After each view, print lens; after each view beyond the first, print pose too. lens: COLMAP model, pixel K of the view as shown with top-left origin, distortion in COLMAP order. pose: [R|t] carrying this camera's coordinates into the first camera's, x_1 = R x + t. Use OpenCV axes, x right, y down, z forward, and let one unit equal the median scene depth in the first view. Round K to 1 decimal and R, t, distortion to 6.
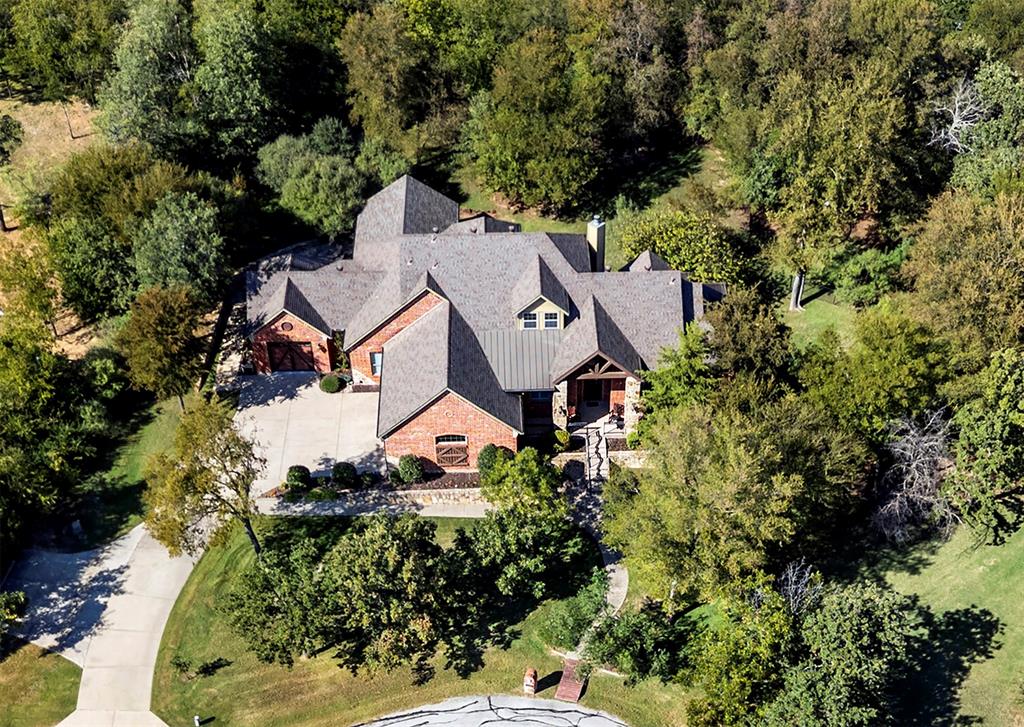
lens RADIAL K [[1259.2, 0, 512.0], [0, 1259.2, 363.5], [0, 0, 1]] dist [0.082888, 0.012390]
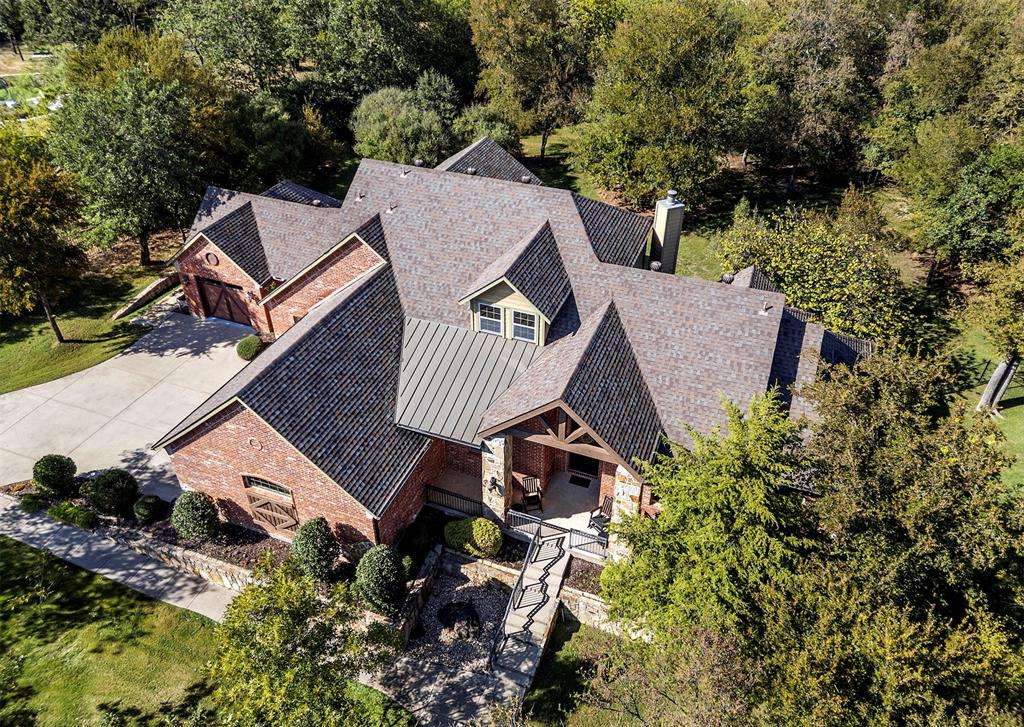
lens RADIAL K [[706.8, 0, 491.0], [0, 706.8, 298.5], [0, 0, 1]] dist [0.040503, -0.001397]
pose [[0.920133, 0.209456, -0.330882, 0.118175], [-0.234948, 0.971244, -0.038534, -0.029393], [0.313296, 0.113197, 0.942885, 0.662121]]
